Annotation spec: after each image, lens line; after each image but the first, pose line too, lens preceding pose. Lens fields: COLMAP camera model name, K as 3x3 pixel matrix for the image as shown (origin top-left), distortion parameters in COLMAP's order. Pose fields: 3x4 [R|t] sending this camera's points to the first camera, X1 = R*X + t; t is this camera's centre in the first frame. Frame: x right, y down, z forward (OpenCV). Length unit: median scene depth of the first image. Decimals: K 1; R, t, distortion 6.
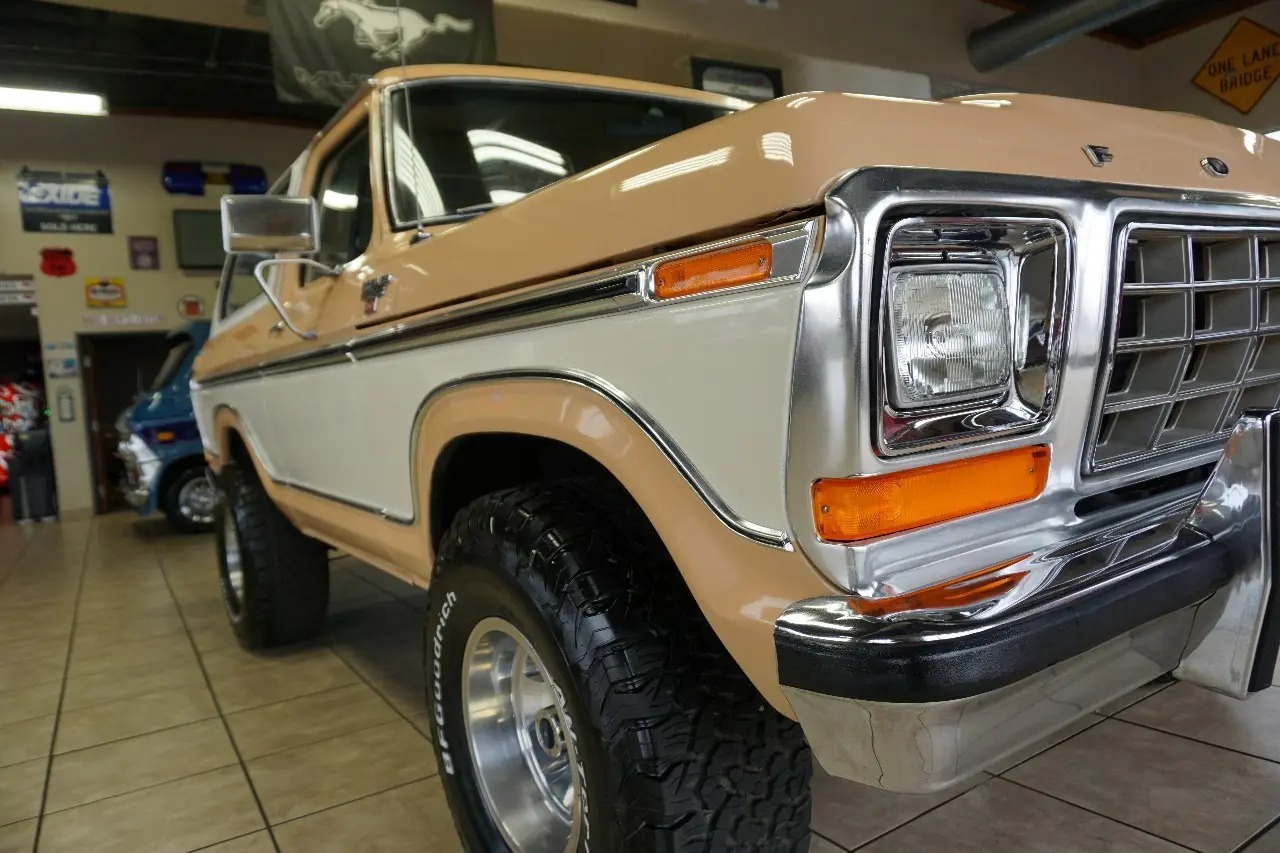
lens RADIAL K [[855.1, 0, 642.7], [0, 855.1, 452.5], [0, 0, 1]] dist [-0.015303, 0.004202]
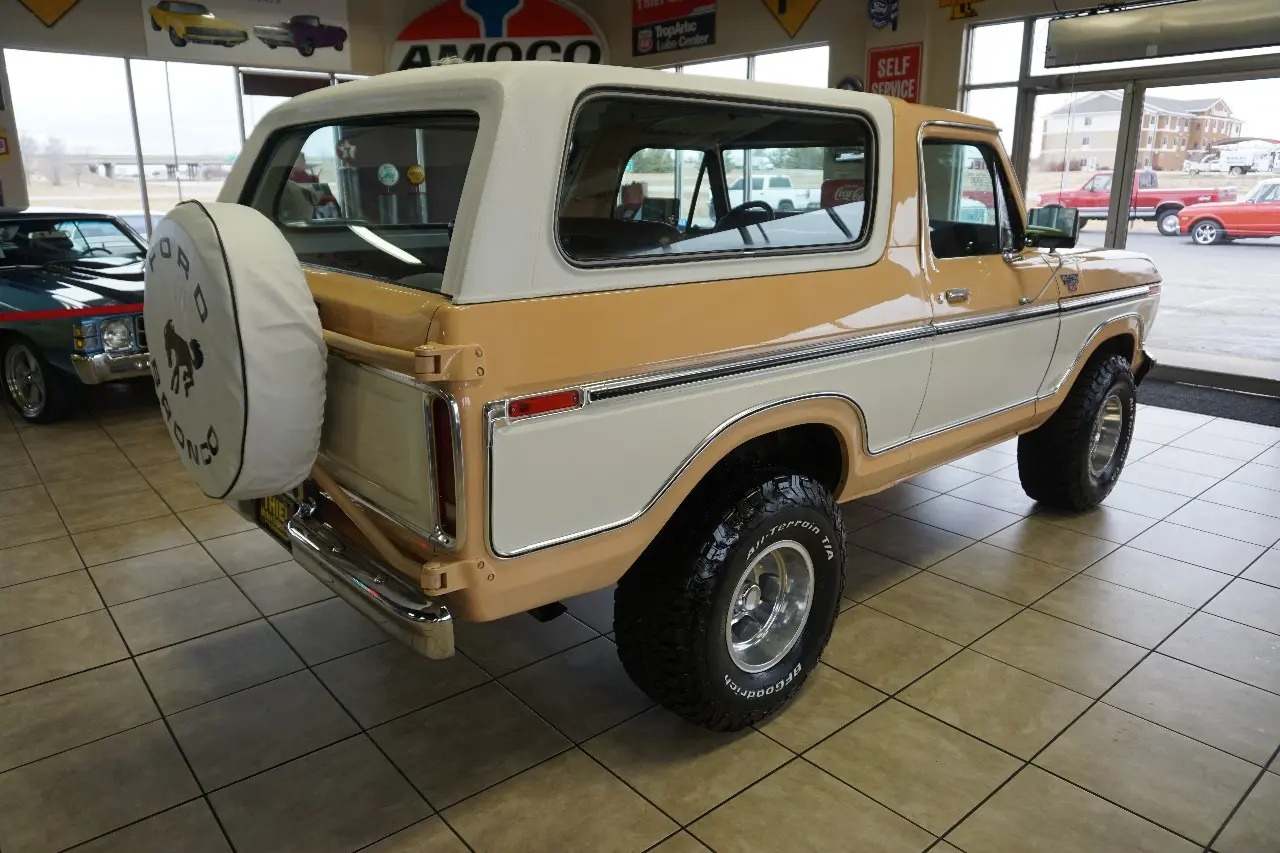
lens RADIAL K [[868.2, 0, 634.0], [0, 868.2, 423.7], [0, 0, 1]] dist [-0.027467, 0.013549]
pose [[-0.133898, -0.171311, 0.976076, -1.441941], [0.081008, 0.979757, 0.183070, -0.206023], [-0.987679, 0.103583, -0.117310, 1.497138]]
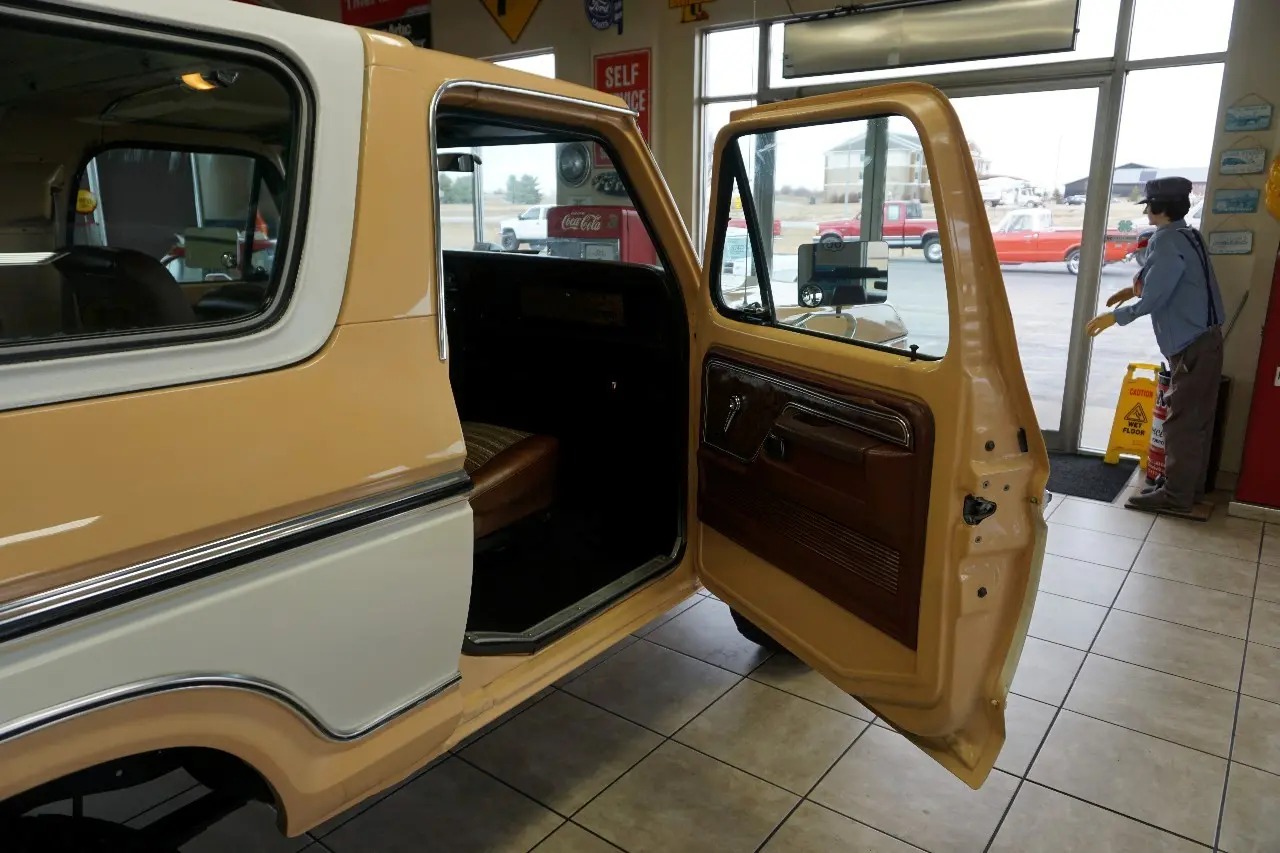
lens RADIAL K [[850.8, 0, 616.4], [0, 850.8, 423.7], [0, 0, 1]] dist [-0.026320, 0.005536]
pose [[-0.317980, -0.134177, 0.938555, -0.980149], [0.091213, 0.981014, 0.171149, -0.211181], [-0.943700, 0.140030, -0.299704, 1.081397]]
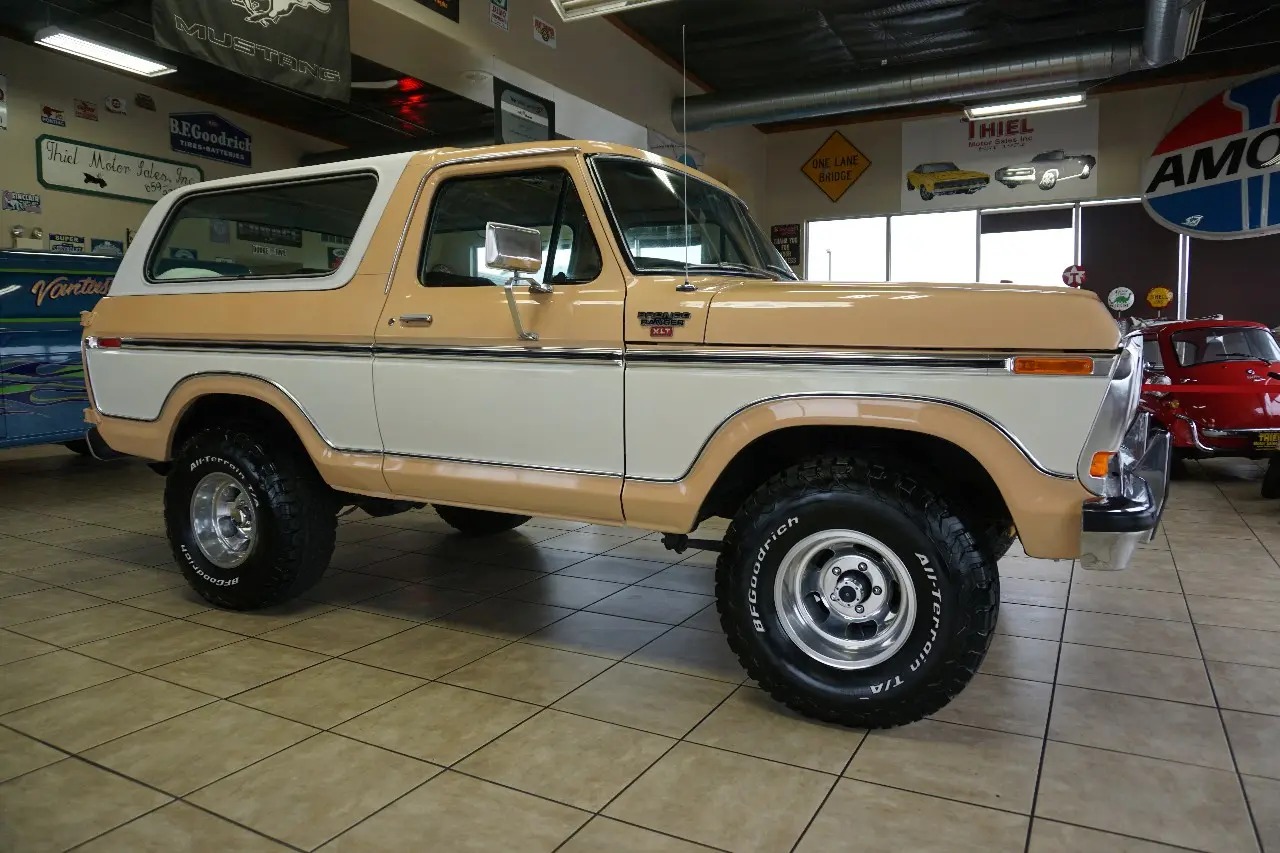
lens RADIAL K [[879.1, 0, 650.7], [0, 879.1, 427.4], [0, 0, 1]] dist [-0.020689, -0.000227]
pose [[0.862749, 0.046632, 0.503477, -0.720780], [-0.039596, 0.998911, -0.024669, 0.022045], [-0.504079, 0.001347, 0.863657, -0.190624]]
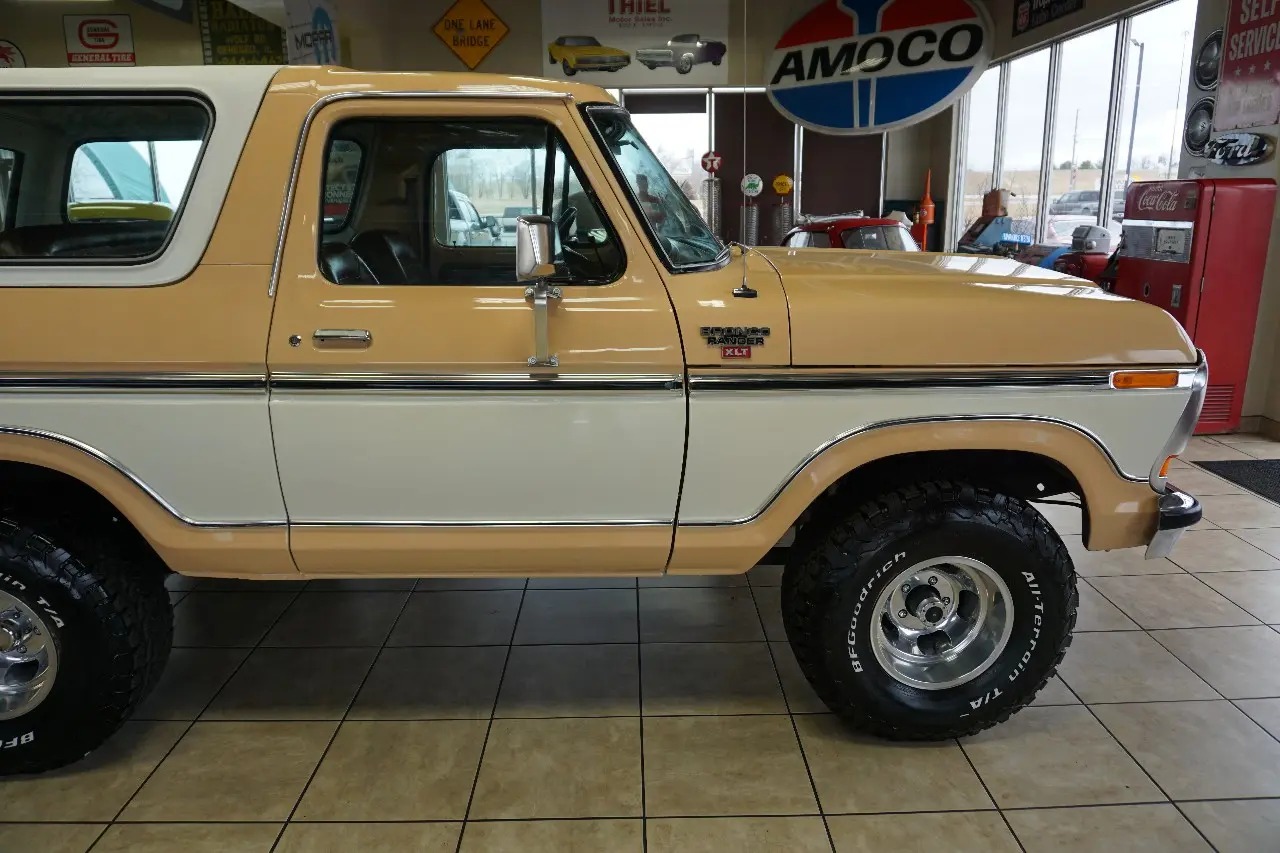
lens RADIAL K [[874.7, 0, 668.6], [0, 874.7, 427.7], [0, 0, 1]] dist [-0.022996, 0.009934]
pose [[0.499733, -0.130327, 0.856319, -0.939849], [0.025522, 0.990402, 0.135839, -0.148146], [-0.865803, -0.046028, 0.498263, 0.293676]]
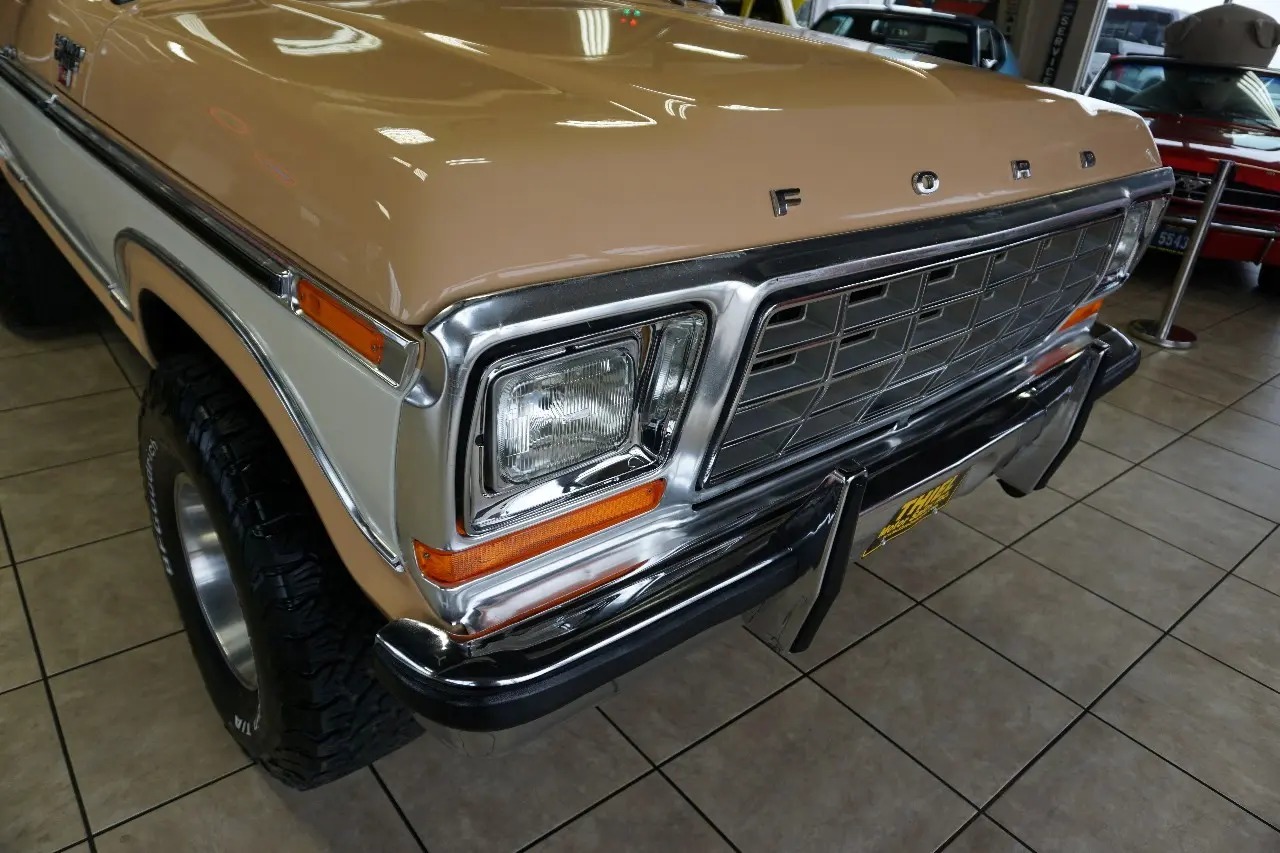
lens RADIAL K [[858.8, 0, 629.7], [0, 858.8, 422.4], [0, 0, 1]] dist [-0.033679, 0.009144]
pose [[0.978899, 0.103127, 0.176415, 0.082099], [-0.163917, 0.911778, 0.376552, -0.179840], [-0.122019, -0.397524, 0.909443, 0.001957]]
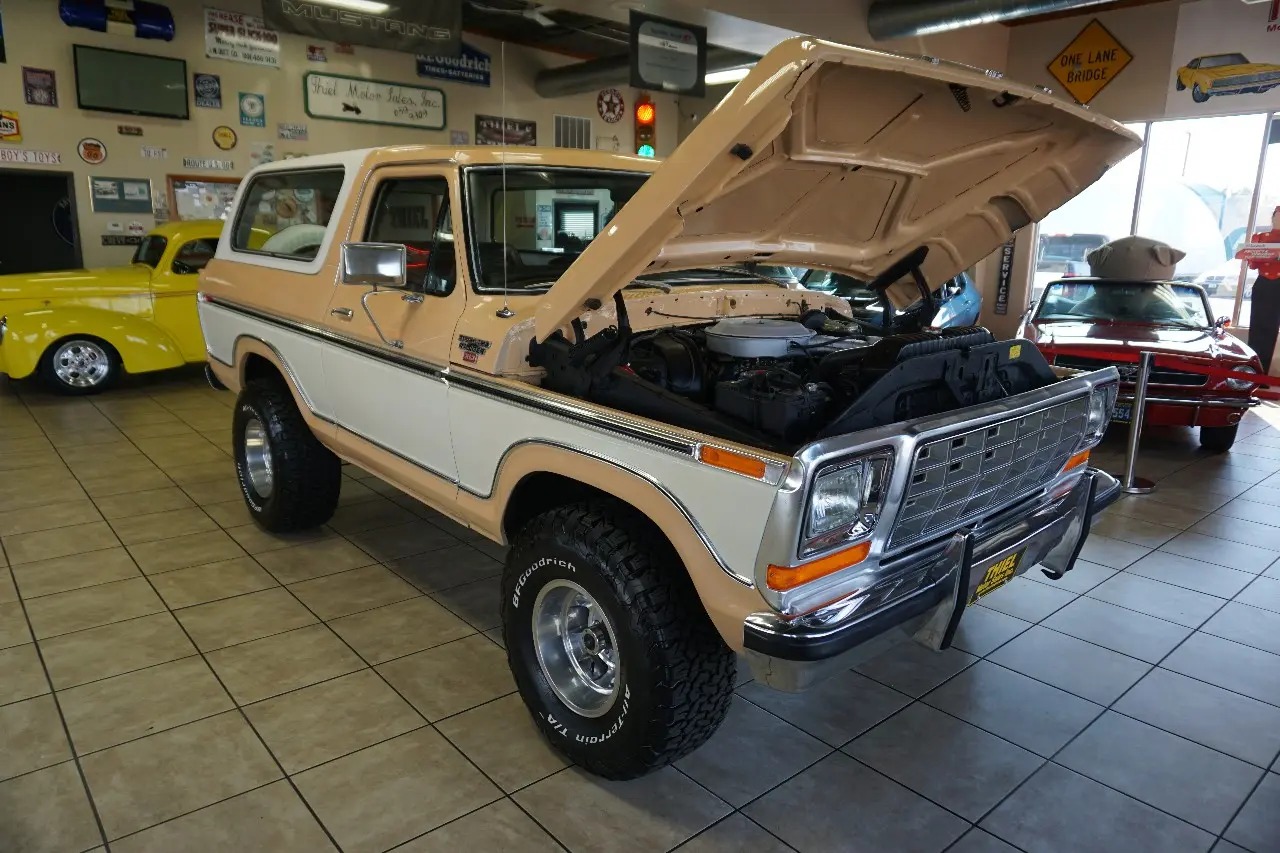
lens RADIAL K [[863.5, 0, 635.8], [0, 863.5, 426.7], [0, 0, 1]] dist [-0.005299, 0.010108]
pose [[0.982386, 0.079203, 0.169248, -0.187224], [-0.102823, 0.985402, 0.135686, -0.191019], [-0.156031, -0.150699, 0.976189, -0.411876]]
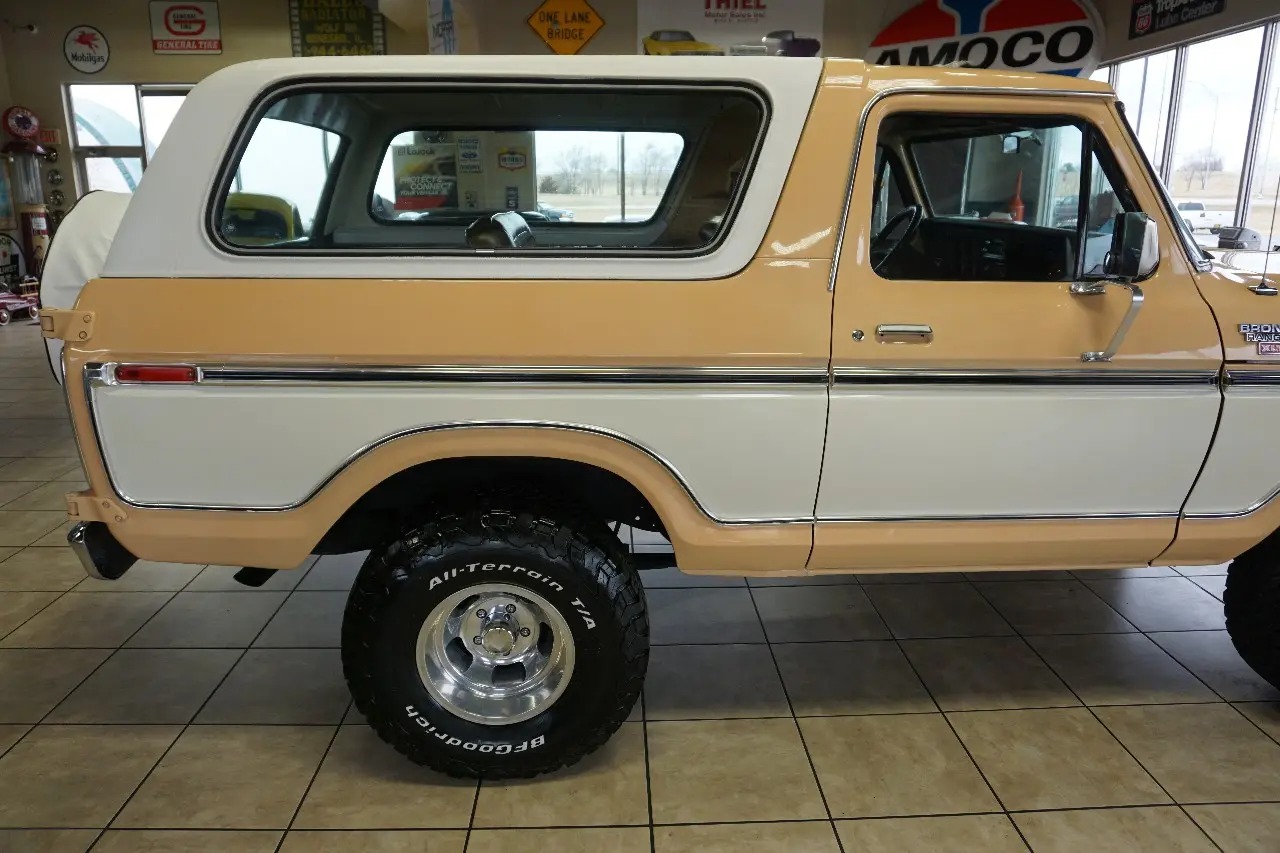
lens RADIAL K [[888.2, 0, 674.2], [0, 888.2, 422.8], [0, 0, 1]] dist [-0.021455, 0.008313]
pose [[0.470668, -0.124445, 0.873490, -1.212035], [0.020081, 0.991258, 0.130403, -0.156832], [-0.882082, -0.043836, 0.469053, 0.758068]]
